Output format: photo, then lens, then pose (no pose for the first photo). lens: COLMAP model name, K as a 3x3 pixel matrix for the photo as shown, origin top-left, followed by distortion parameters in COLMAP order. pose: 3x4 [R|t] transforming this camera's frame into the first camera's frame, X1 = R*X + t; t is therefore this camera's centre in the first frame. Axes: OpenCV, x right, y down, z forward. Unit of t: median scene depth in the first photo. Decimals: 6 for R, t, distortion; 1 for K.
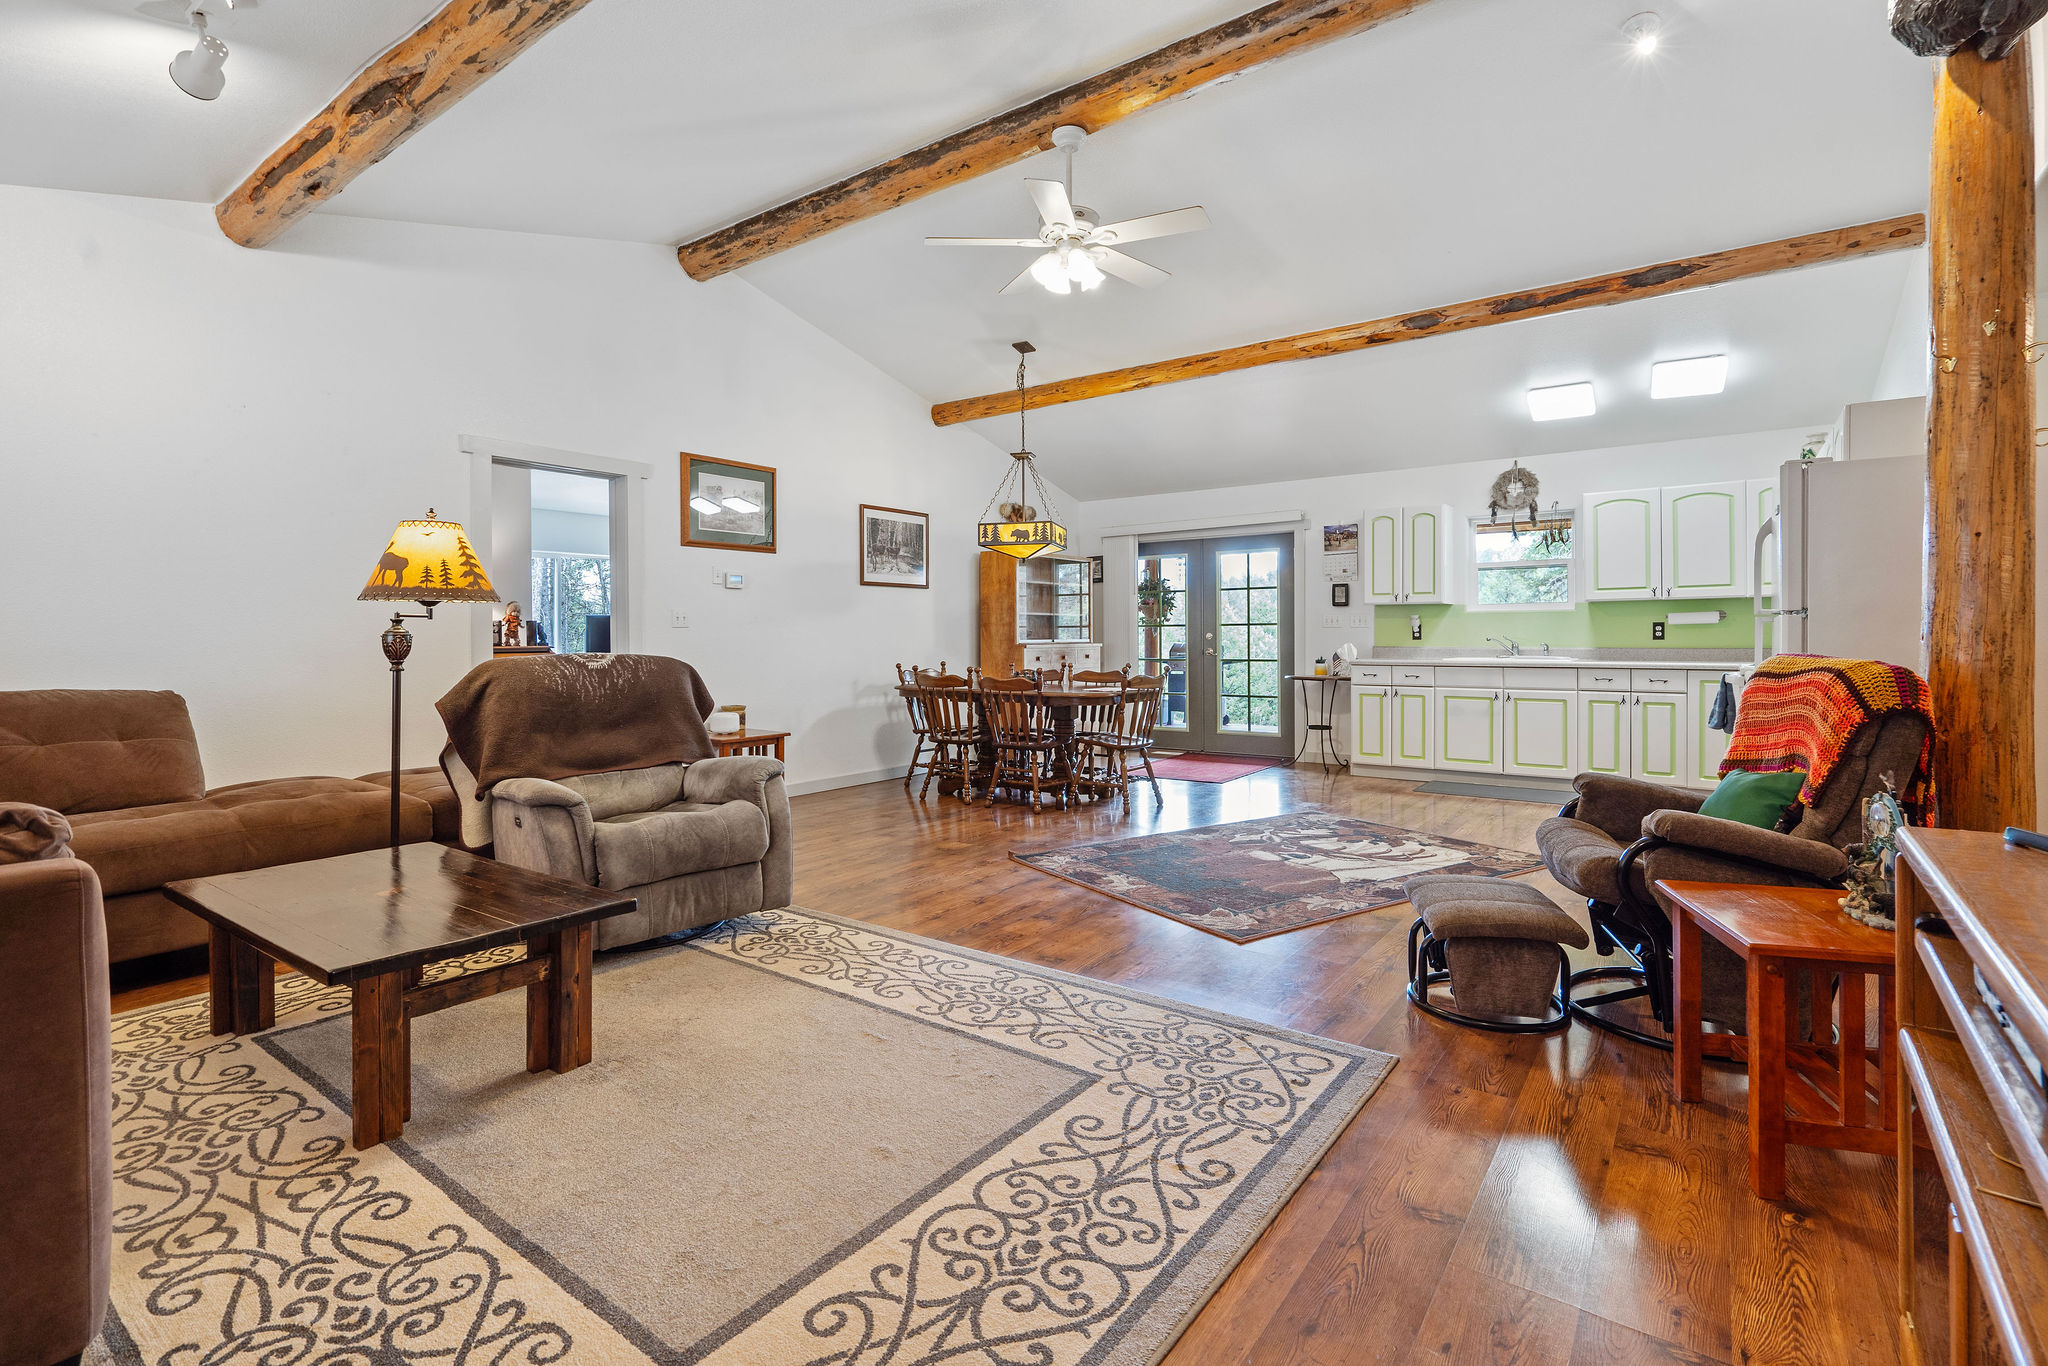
lens RADIAL K [[971.6, 0, 1072.2], [0, 971.6, 641.7], [0, 0, 1]] dist [-0.001726, 0.002297]
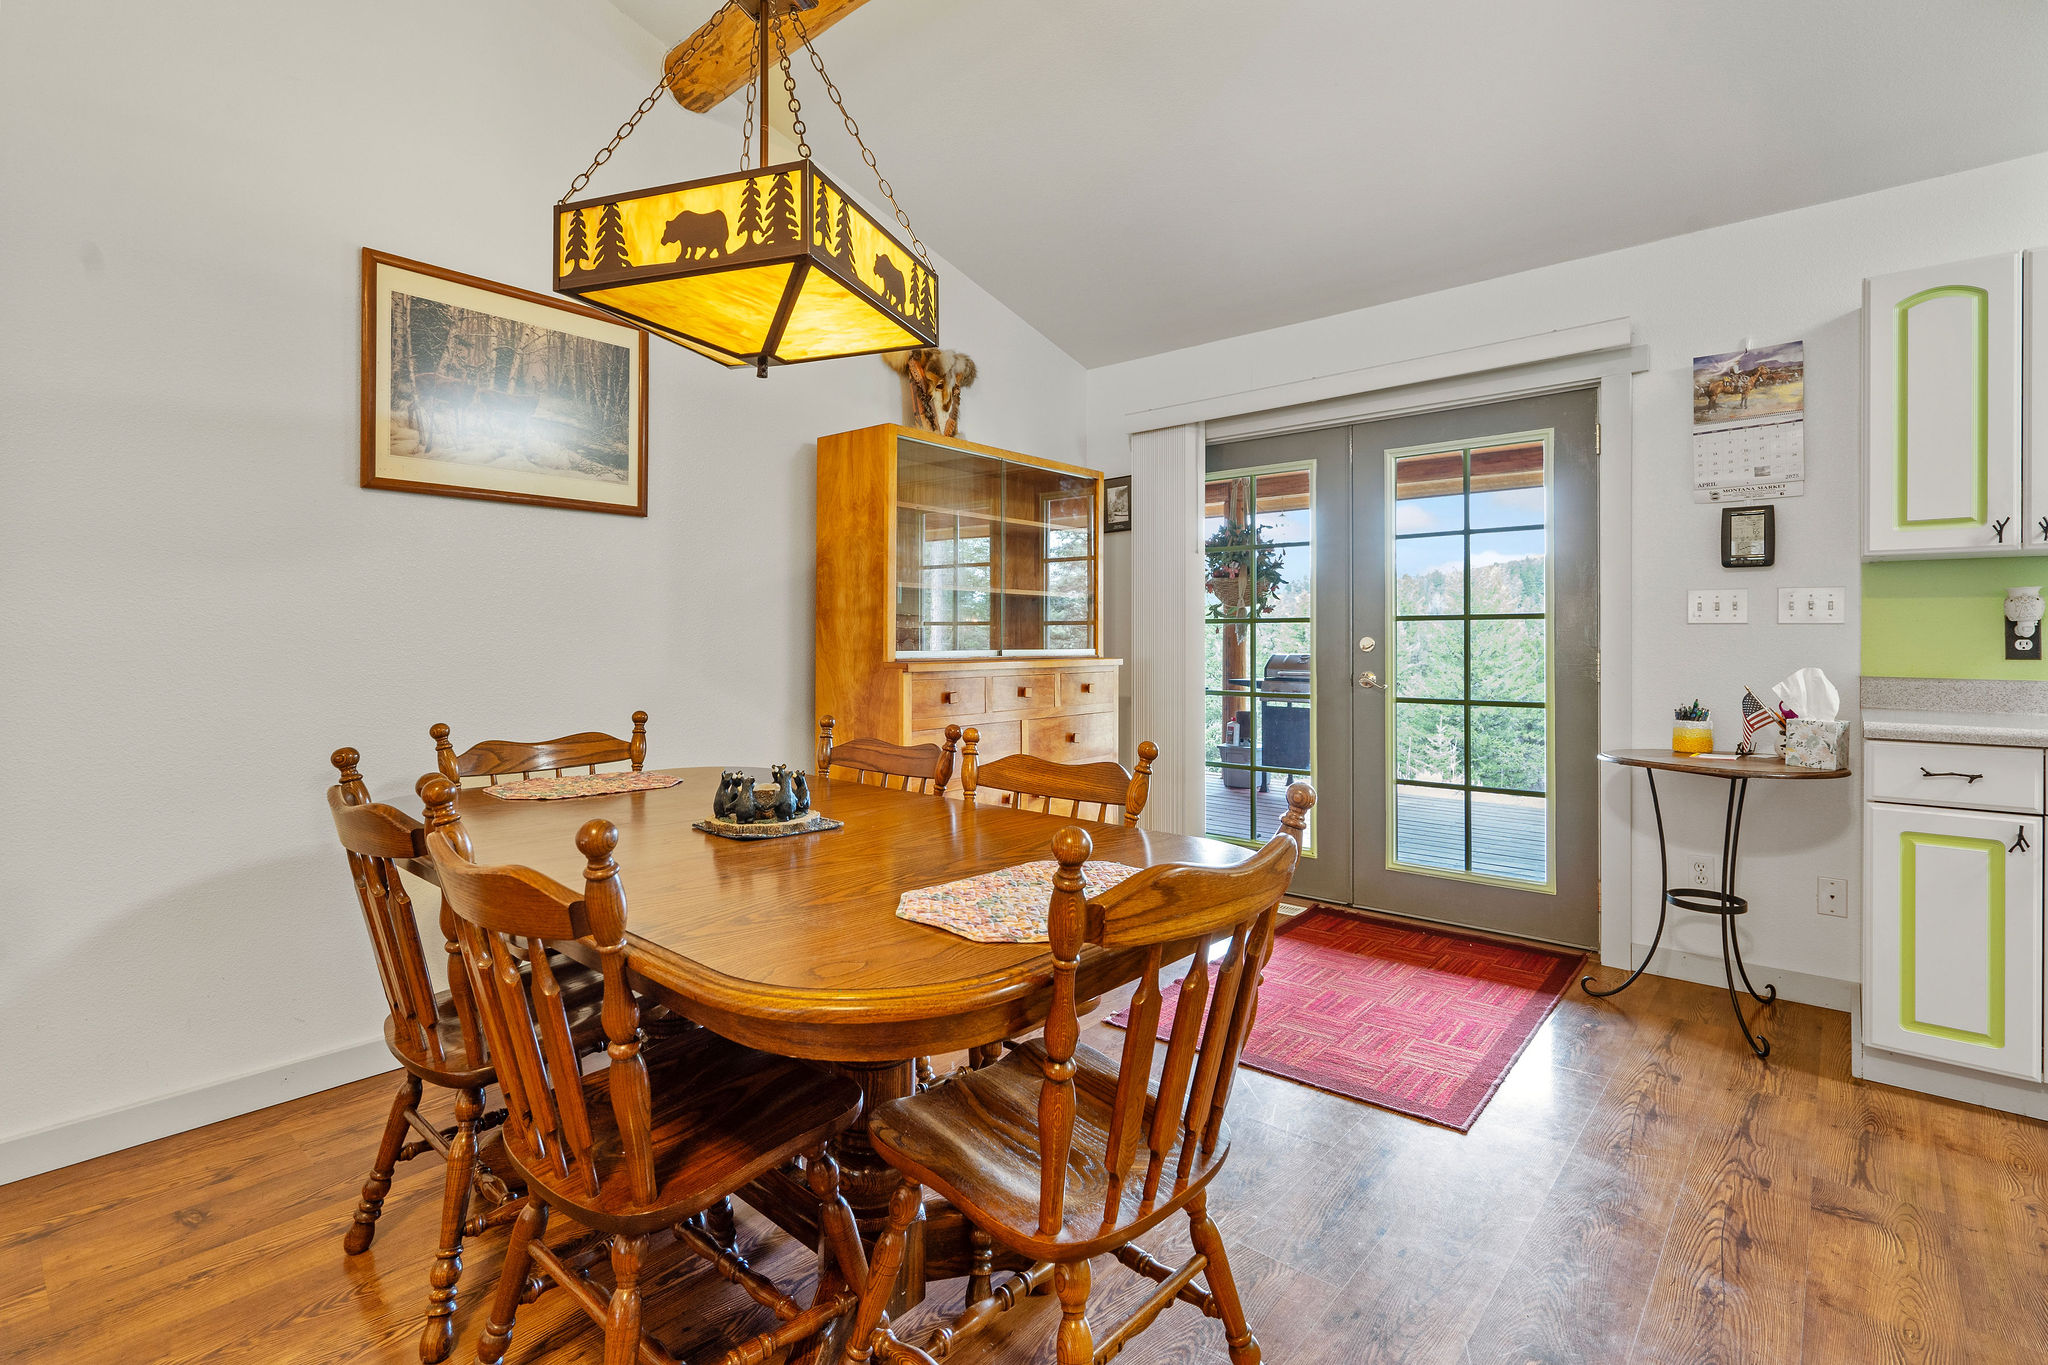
lens RADIAL K [[971.6, 0, 1057.0], [0, 971.6, 641.7], [0, 0, 1]] dist [-0.001726, 0.002297]
pose [[0.994944, 0.006428, -0.100227, 0.049589], [-0.006971, 0.999963, -0.005065, -0.004039], [0.100190, 0.005738, 0.994952, 0.593040]]
